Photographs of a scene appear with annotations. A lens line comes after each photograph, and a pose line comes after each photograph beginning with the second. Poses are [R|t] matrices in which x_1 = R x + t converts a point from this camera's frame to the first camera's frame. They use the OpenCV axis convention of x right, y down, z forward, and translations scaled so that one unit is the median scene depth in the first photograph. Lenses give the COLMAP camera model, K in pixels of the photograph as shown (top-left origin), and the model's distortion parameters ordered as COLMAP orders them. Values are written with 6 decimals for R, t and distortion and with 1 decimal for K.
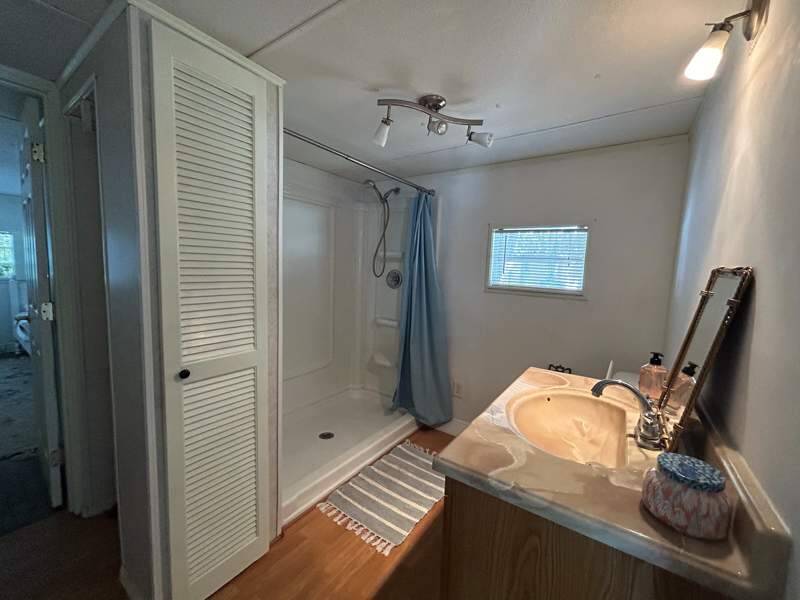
lens RADIAL K [[325.9, 0, 397.1], [0, 325.9, 298.5], [0, 0, 1]] dist [-0.007739, 0.000223]
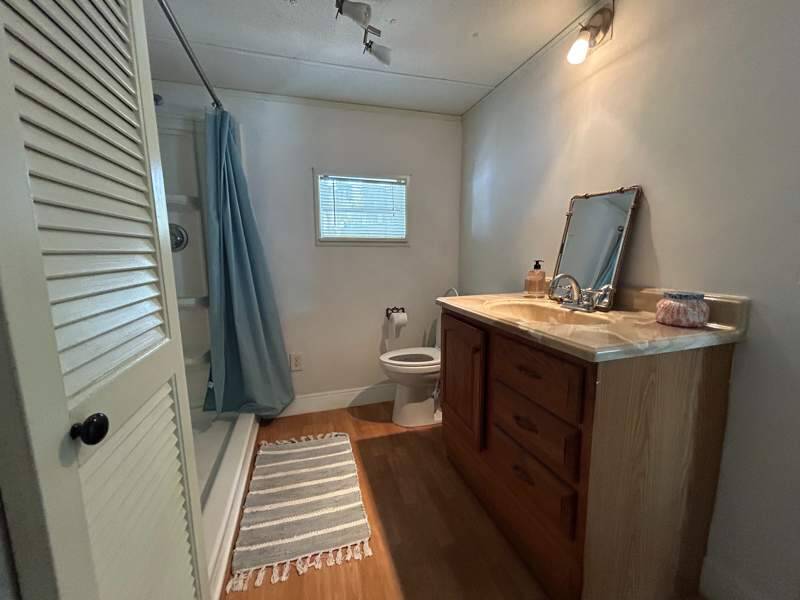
lens RADIAL K [[325.9, 0, 397.1], [0, 325.9, 298.5], [0, 0, 1]] dist [-0.007739, 0.000223]
pose [[0.614303, -0.152411, 0.774211, -0.391535], [0.106422, 0.988207, 0.110097, 0.060530], [-0.781861, 0.014760, 0.623279, 0.329201]]
